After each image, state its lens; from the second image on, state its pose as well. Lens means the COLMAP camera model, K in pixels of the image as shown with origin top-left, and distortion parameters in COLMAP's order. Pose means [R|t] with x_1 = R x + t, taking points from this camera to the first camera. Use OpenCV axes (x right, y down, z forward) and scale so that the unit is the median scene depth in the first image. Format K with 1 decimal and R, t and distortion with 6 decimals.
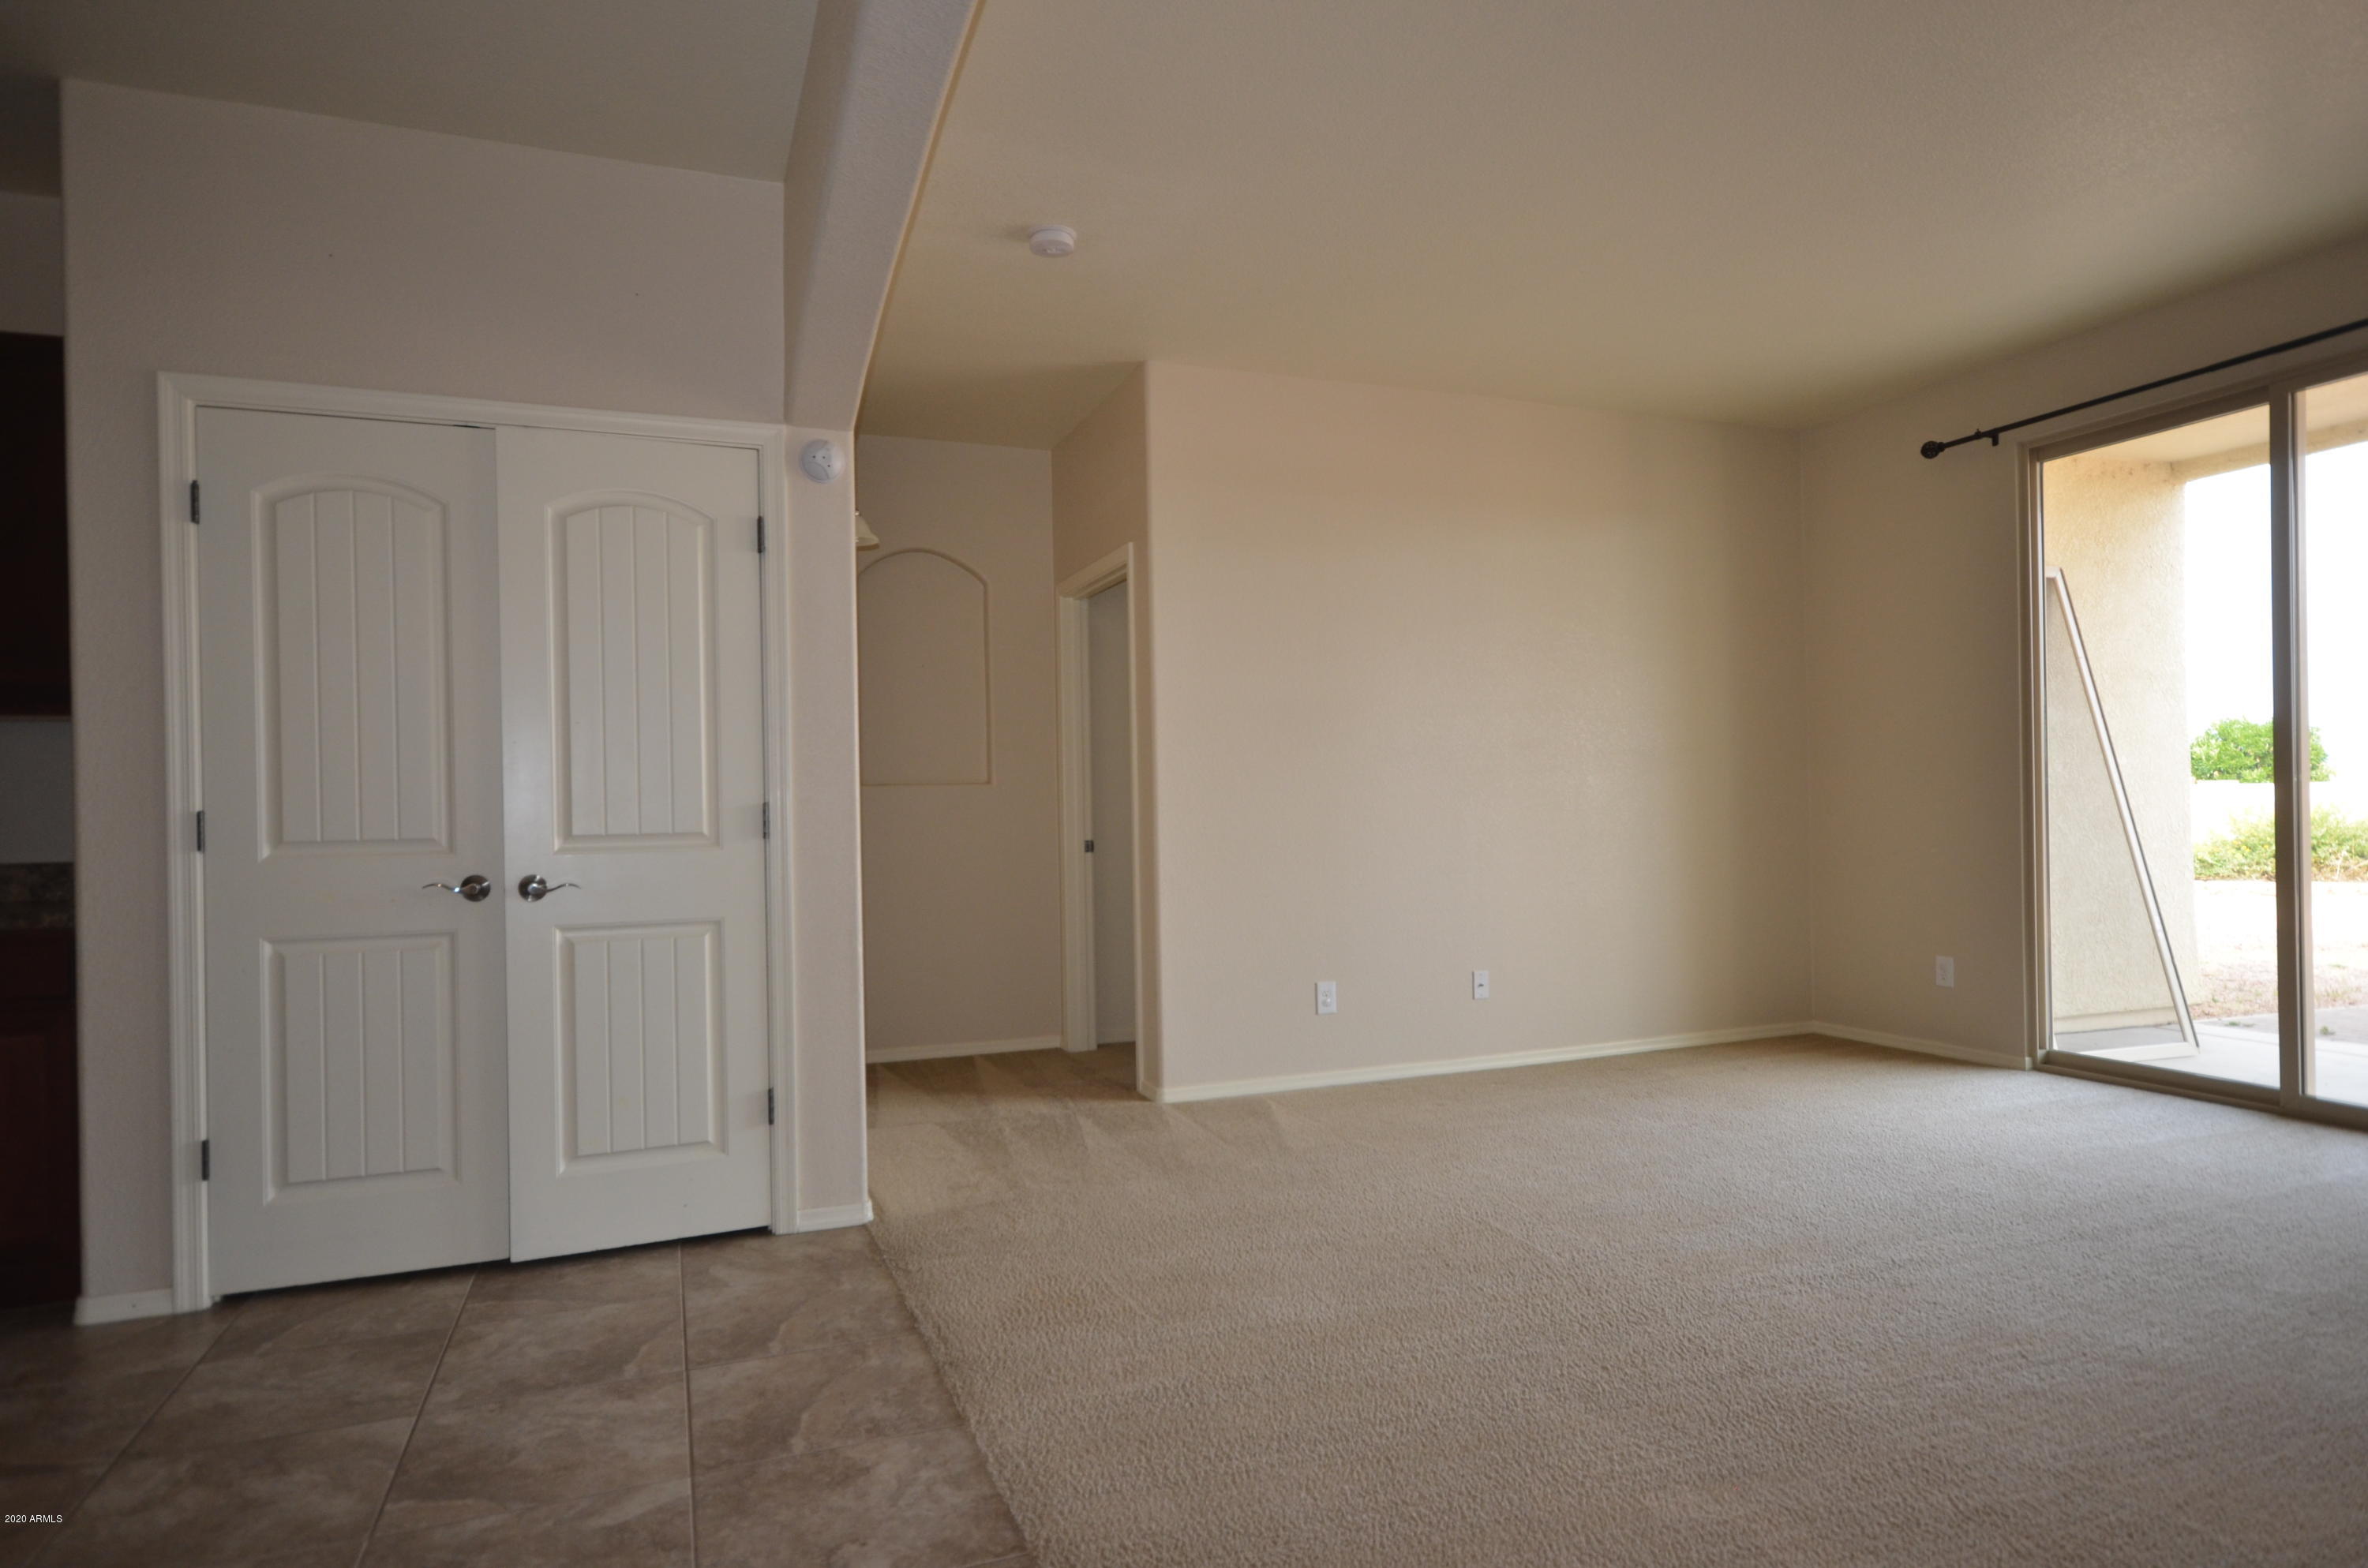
lens RADIAL K [[1385.7, 0, 1188.0], [0, 1385.7, 808.0], [0, 0, 1]] dist [0.001645, 0.013940]
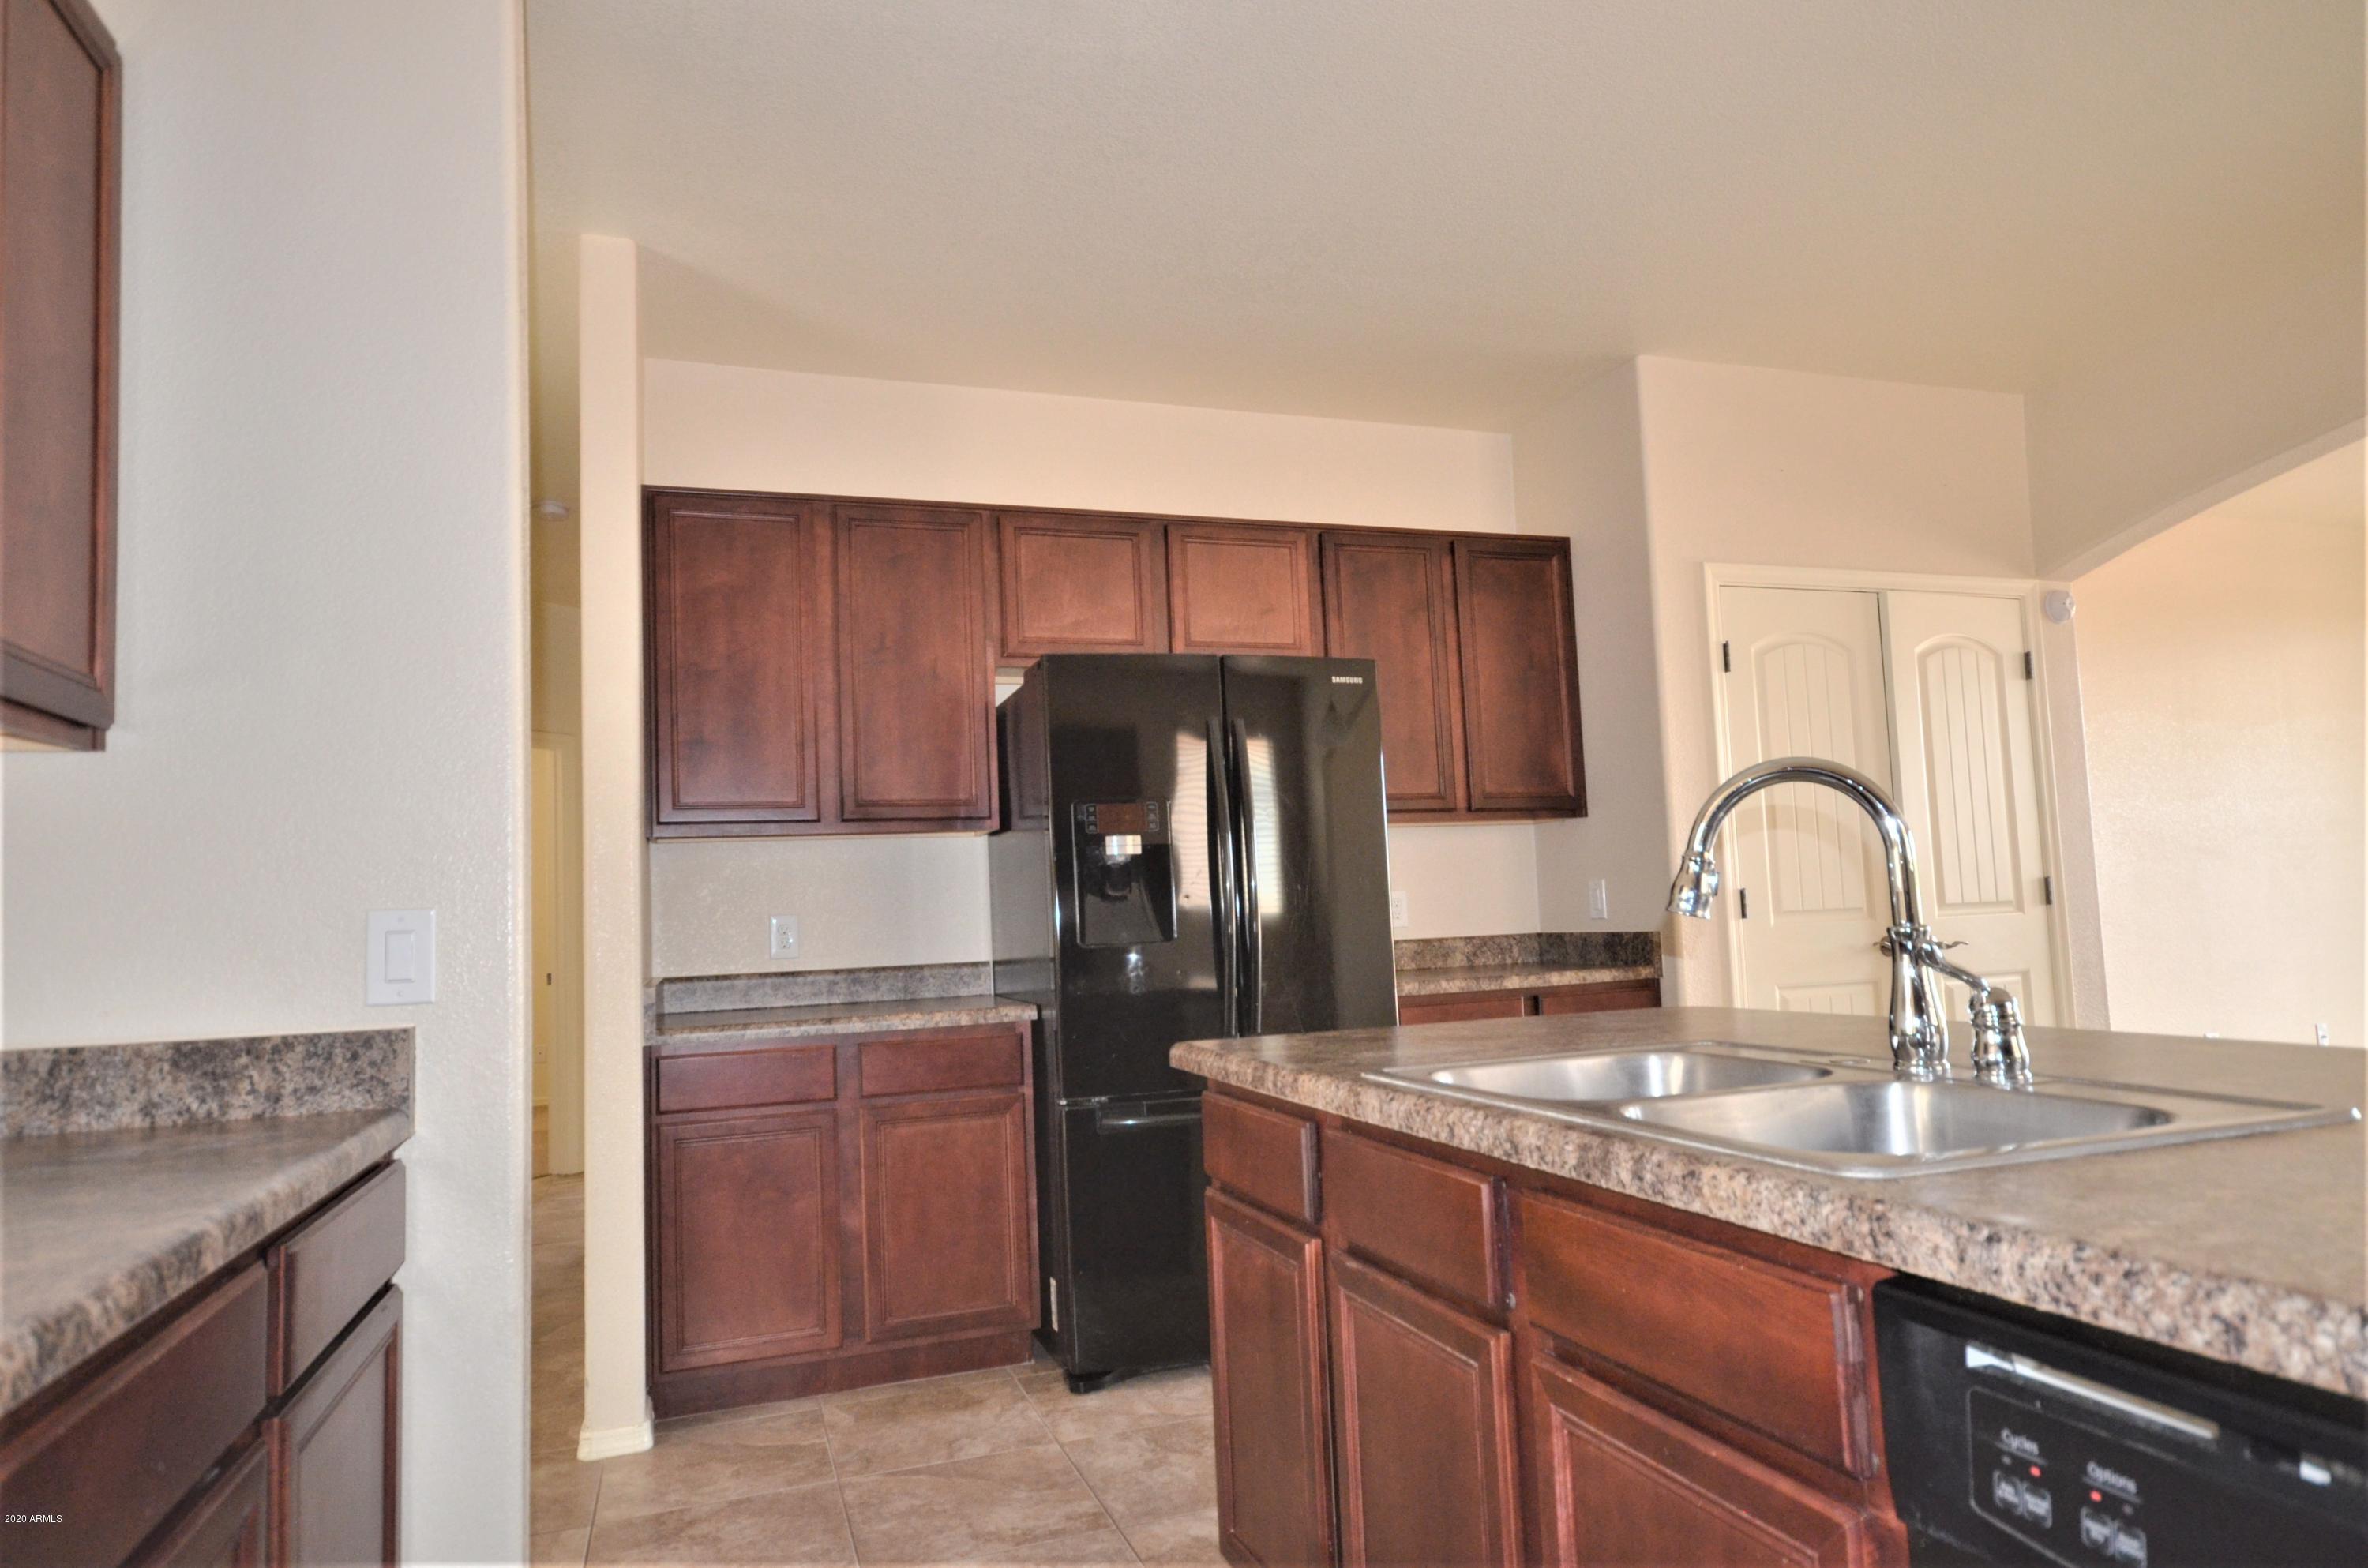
lens RADIAL K [[1415.7, 0, 1195.4], [0, 1415.7, 805.3], [0, 0, 1]] dist [0.015738, 0.001456]
pose [[0.999196, -0.024100, -0.032051, -1.066163], [0.021639, 0.996946, -0.075031, 0.011883], [0.033762, 0.074277, 0.996666, -0.325926]]
